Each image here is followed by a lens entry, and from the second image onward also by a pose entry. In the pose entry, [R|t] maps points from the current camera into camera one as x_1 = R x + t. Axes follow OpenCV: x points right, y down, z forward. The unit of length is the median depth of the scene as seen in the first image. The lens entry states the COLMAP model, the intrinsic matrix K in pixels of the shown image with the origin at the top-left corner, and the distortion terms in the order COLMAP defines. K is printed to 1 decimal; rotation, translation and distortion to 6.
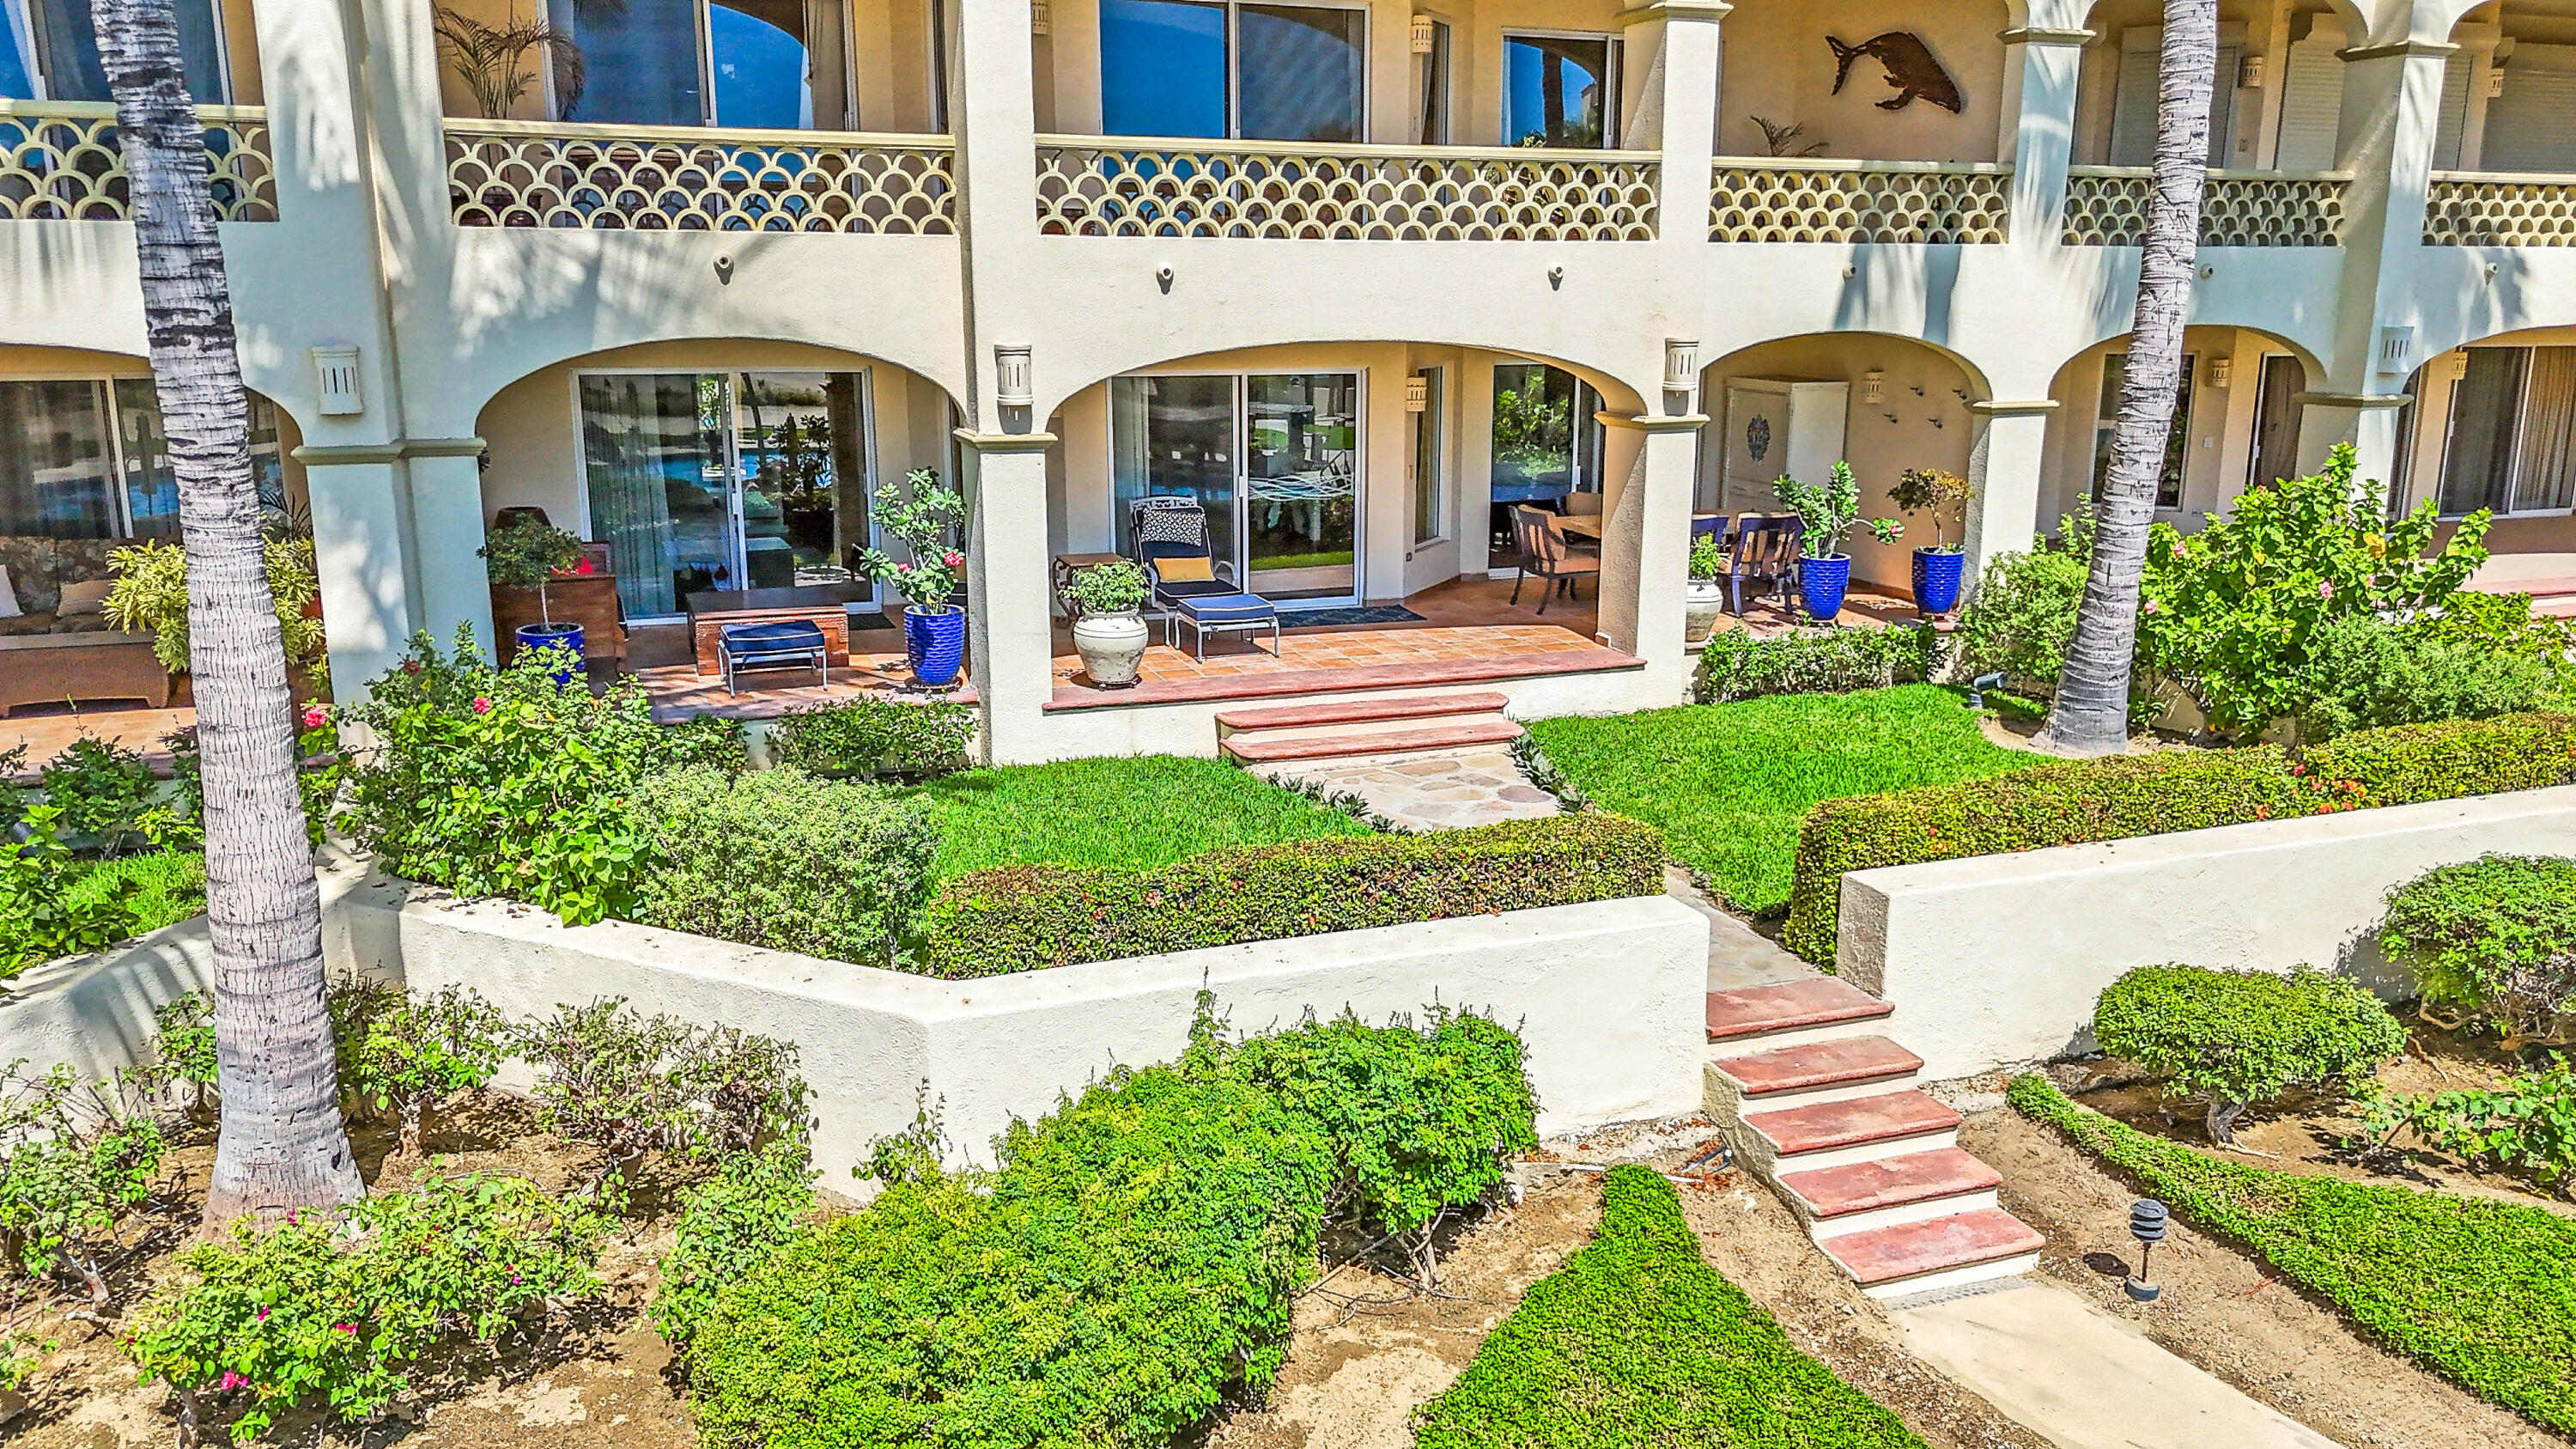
lens RADIAL K [[1904.9, 0, 1273.7], [0, 1904.9, 730.7], [0, 0, 1]] dist [0.018500, -0.012721]
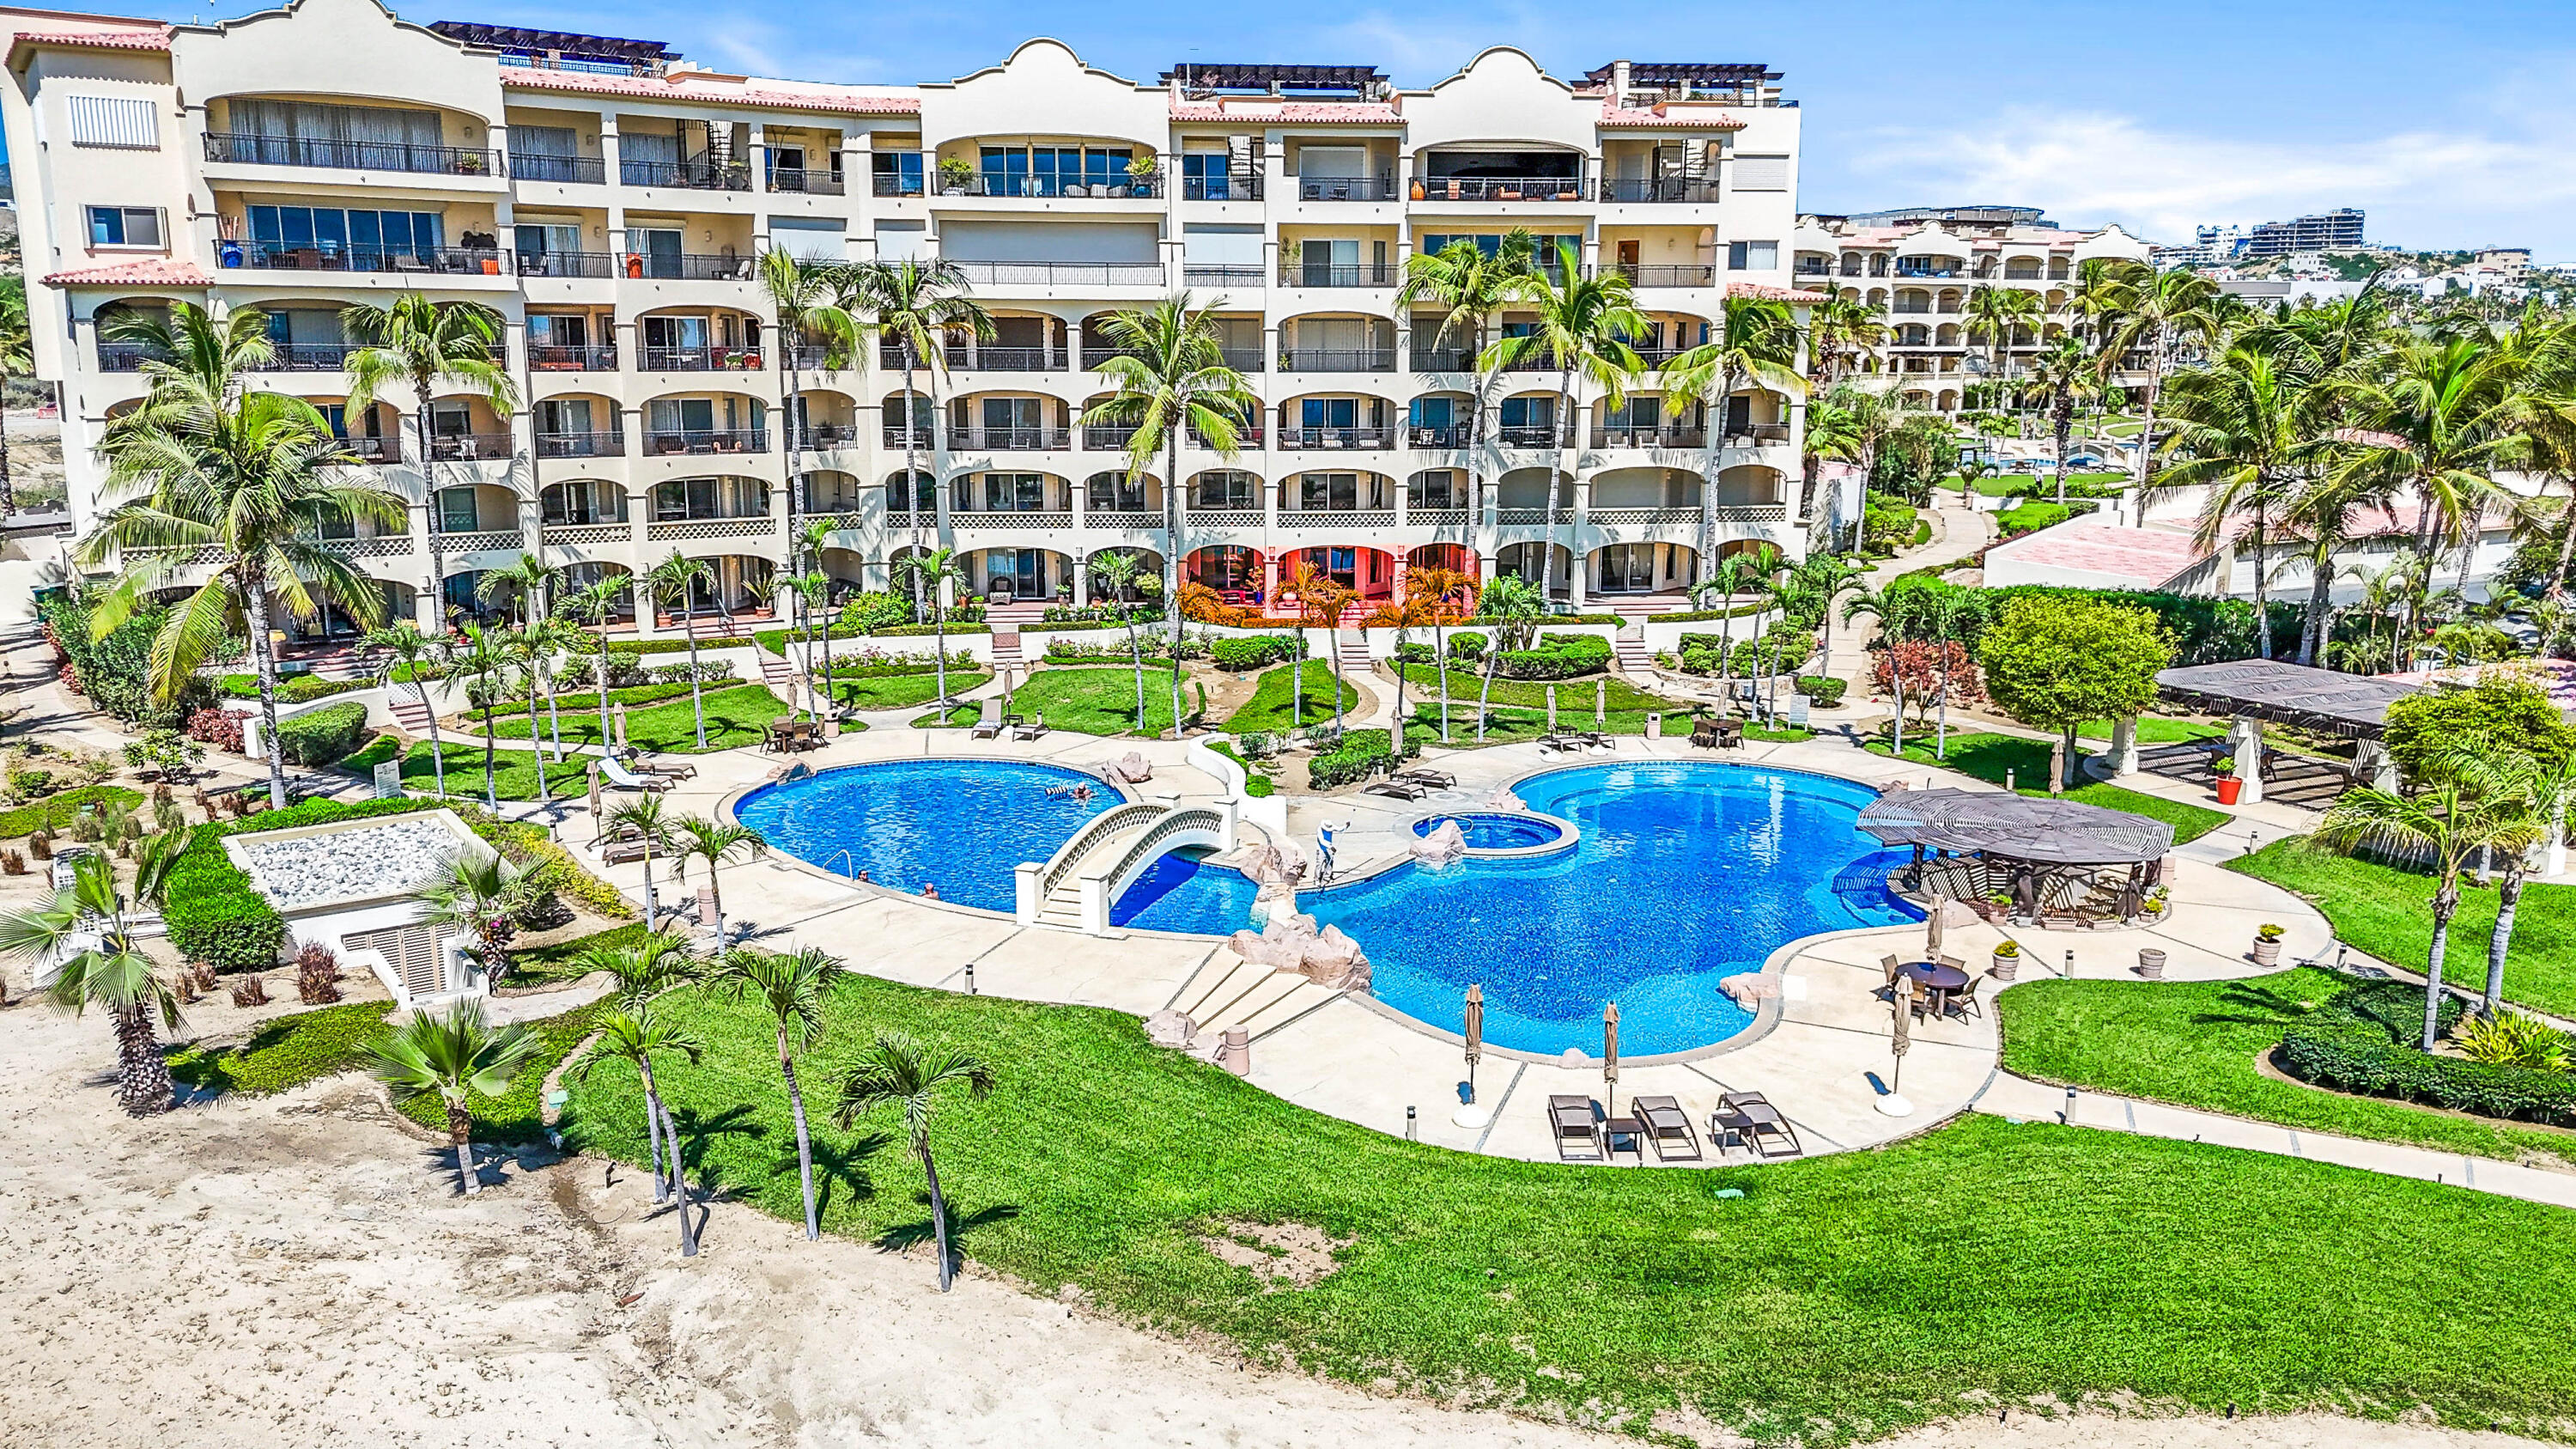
lens RADIAL K [[1870.8, 0, 1300.9], [0, 1870.8, 713.5], [0, 0, 1]] dist [0.009472, 0.001868]
pose [[0.968662, 0.047107, -0.243873, 1.333723], [-0.058277, 0.997547, -0.038790, 0.517482], [0.241447, 0.051786, 0.969031, -4.402426]]
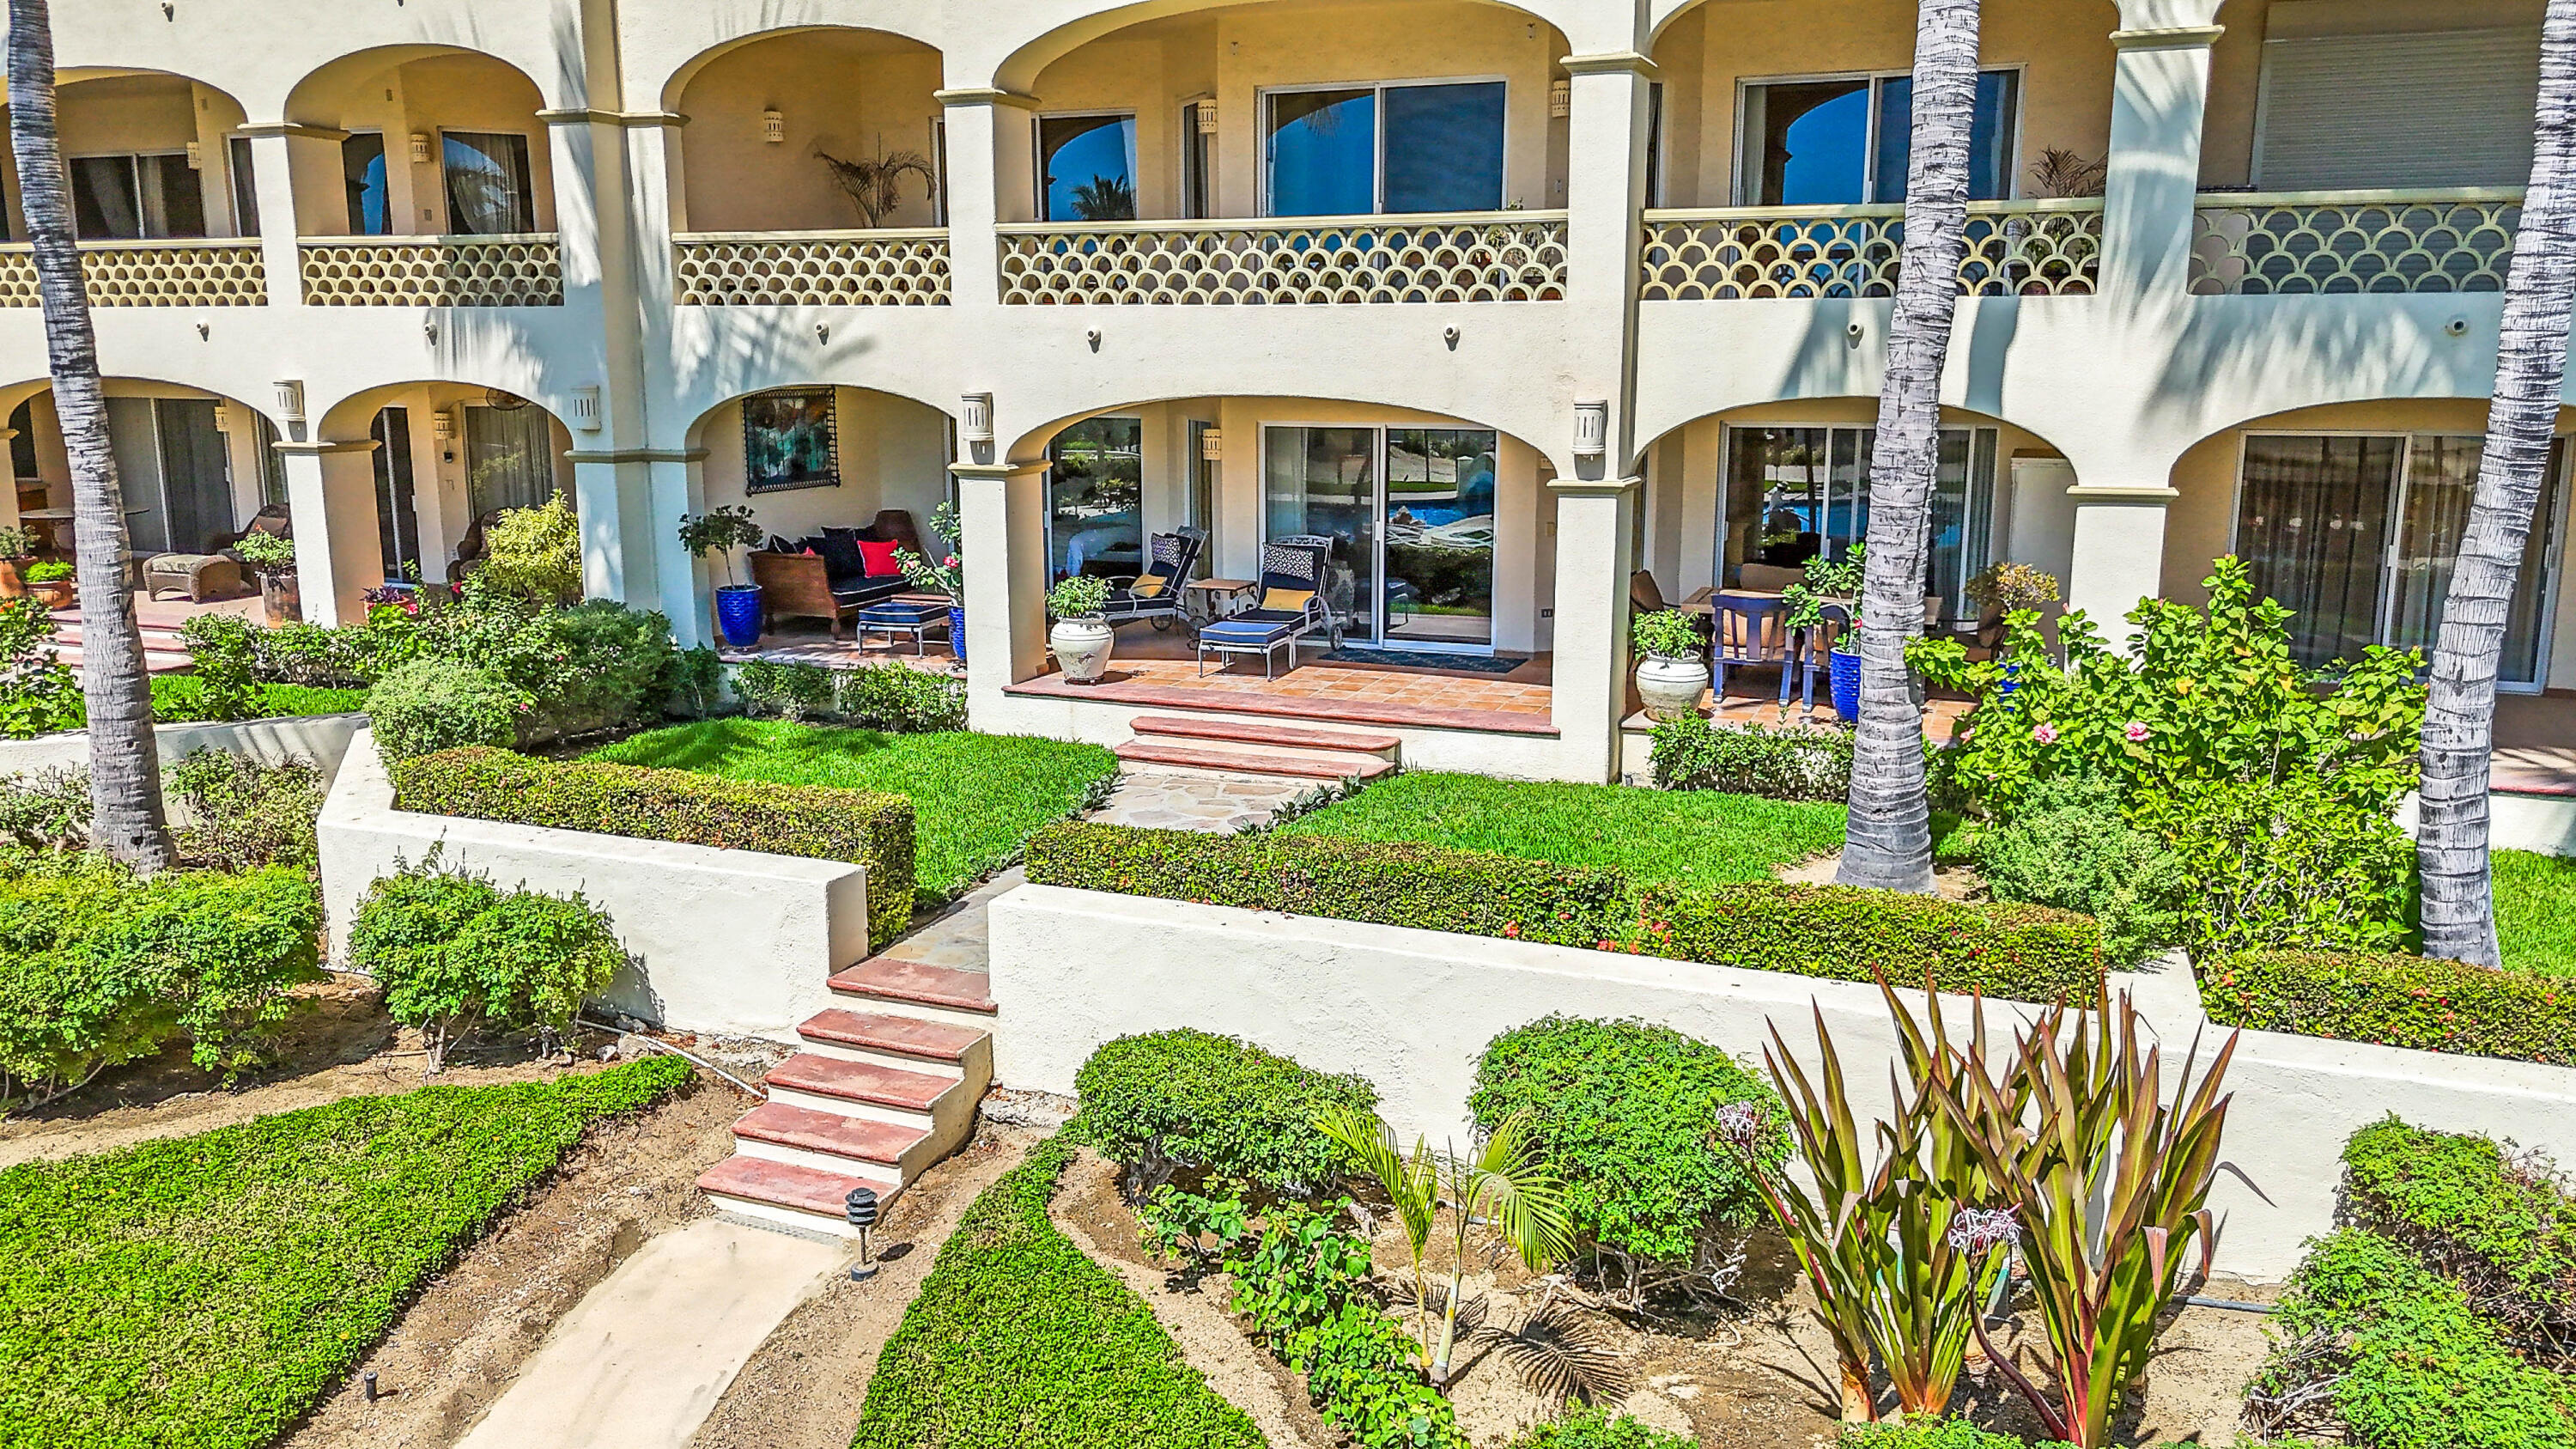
lens RADIAL K [[1904.9, 0, 1307.9], [0, 1904.9, 721.8], [0, 0, 1]] dist [0.018500, -0.012721]
pose [[0.745447, 0.127787, -0.654201, 0.824021], [-0.152973, 0.988054, 0.018690, -0.044547], [0.648774, 0.086143, 0.756090, 0.208828]]
